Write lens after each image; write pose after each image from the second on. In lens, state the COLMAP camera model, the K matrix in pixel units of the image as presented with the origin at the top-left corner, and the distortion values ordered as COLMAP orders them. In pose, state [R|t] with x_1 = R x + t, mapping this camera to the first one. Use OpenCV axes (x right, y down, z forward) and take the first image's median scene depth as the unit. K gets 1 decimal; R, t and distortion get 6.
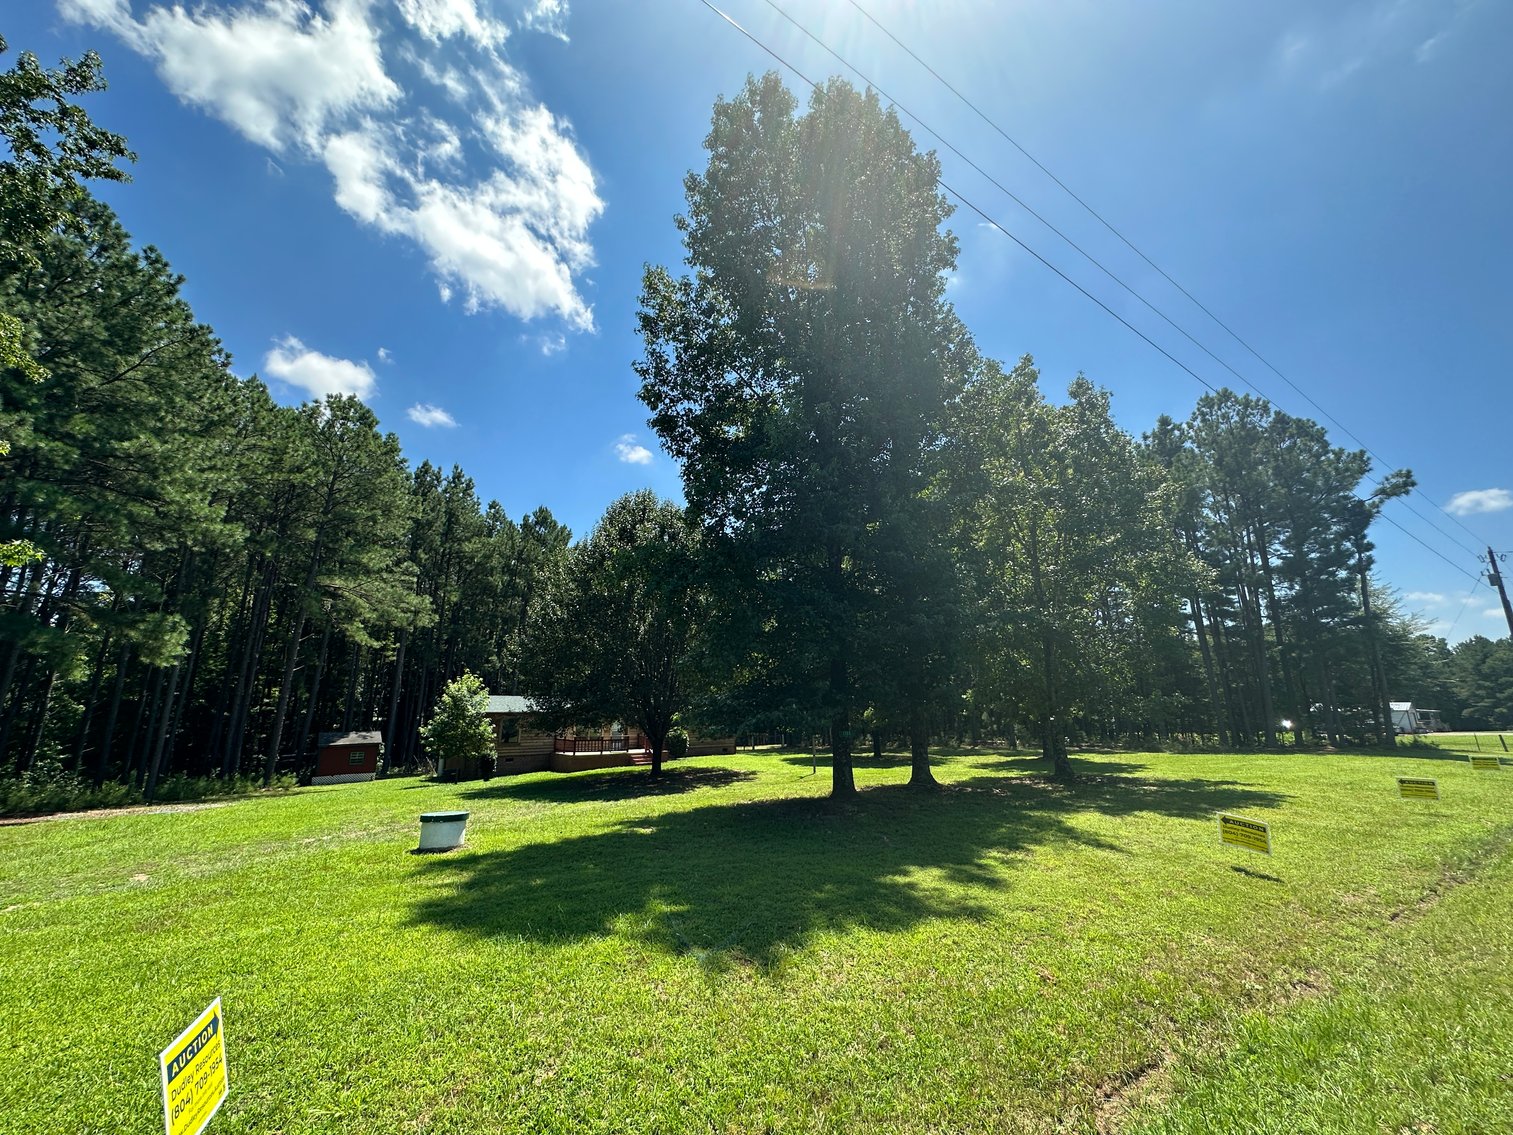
lens RADIAL K [[604.6, 0, 762.4], [0, 604.6, 569.0], [0, 0, 1]] dist [-0.002299, 0.000630]
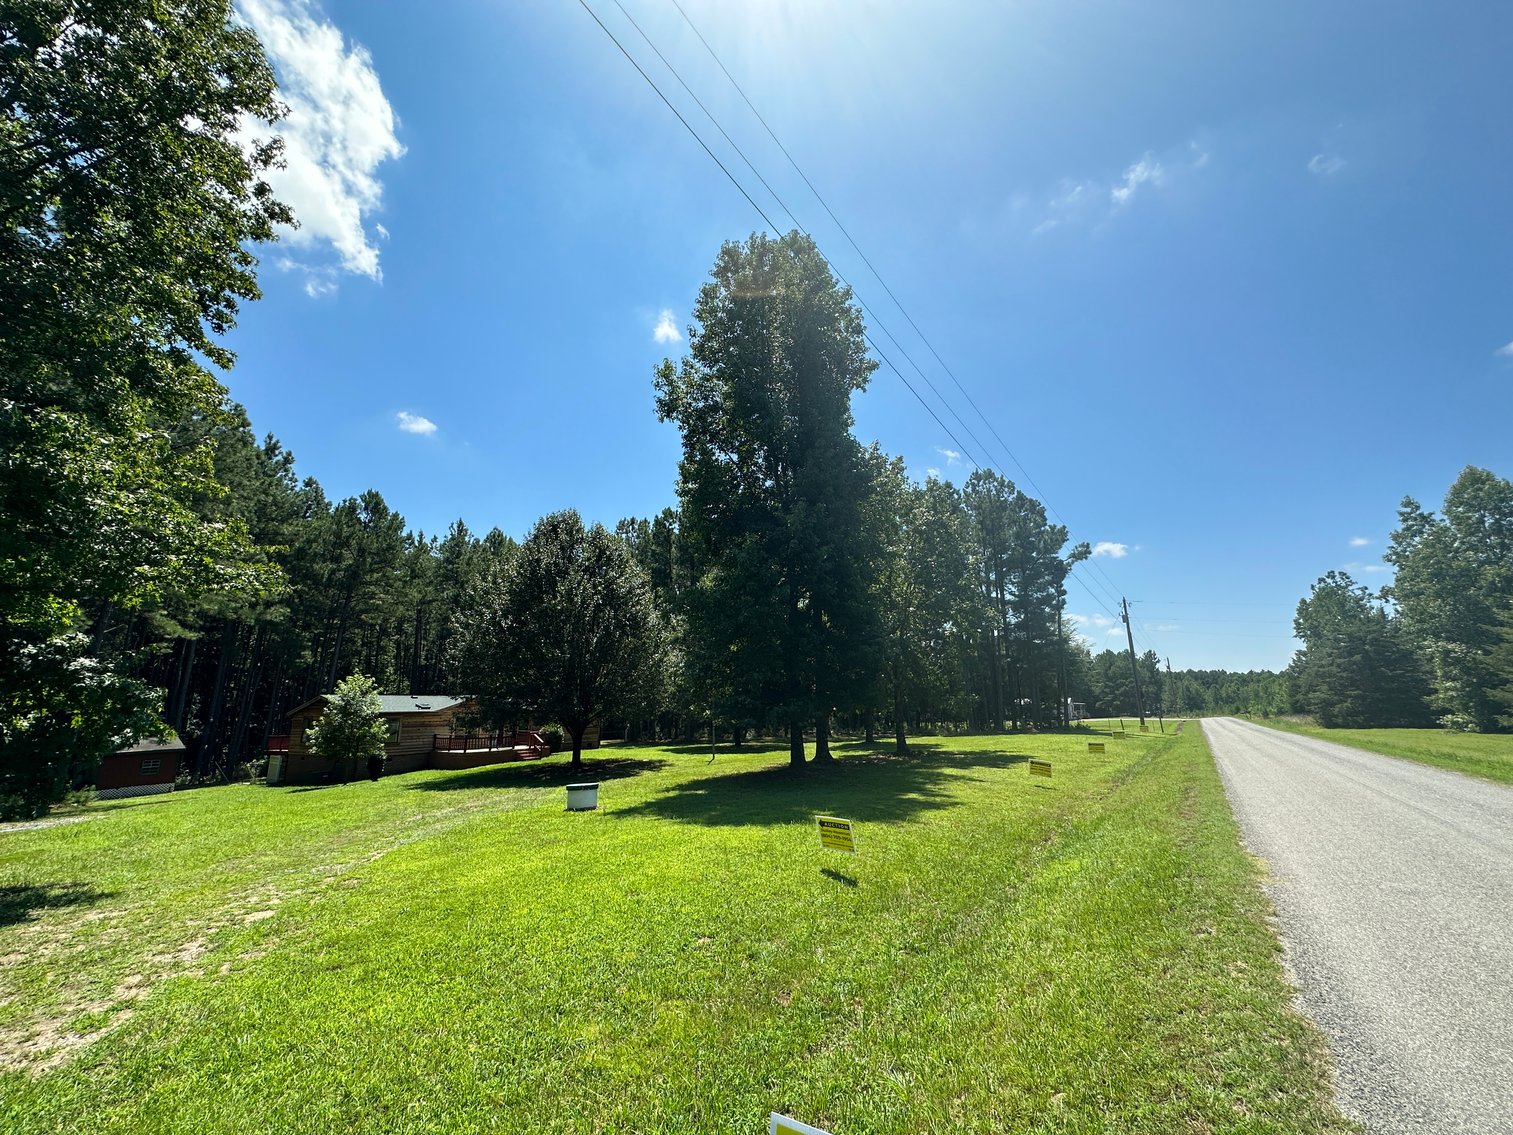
lens RADIAL K [[604.6, 0, 762.4], [0, 604.6, 569.0], [0, 0, 1]] dist [-0.002299, 0.000630]
pose [[0.937435, 0.069102, 0.341233, -0.182239], [-0.071152, 0.997444, -0.006523, -0.031684], [-0.340812, -0.018165, 0.939956, -0.125994]]
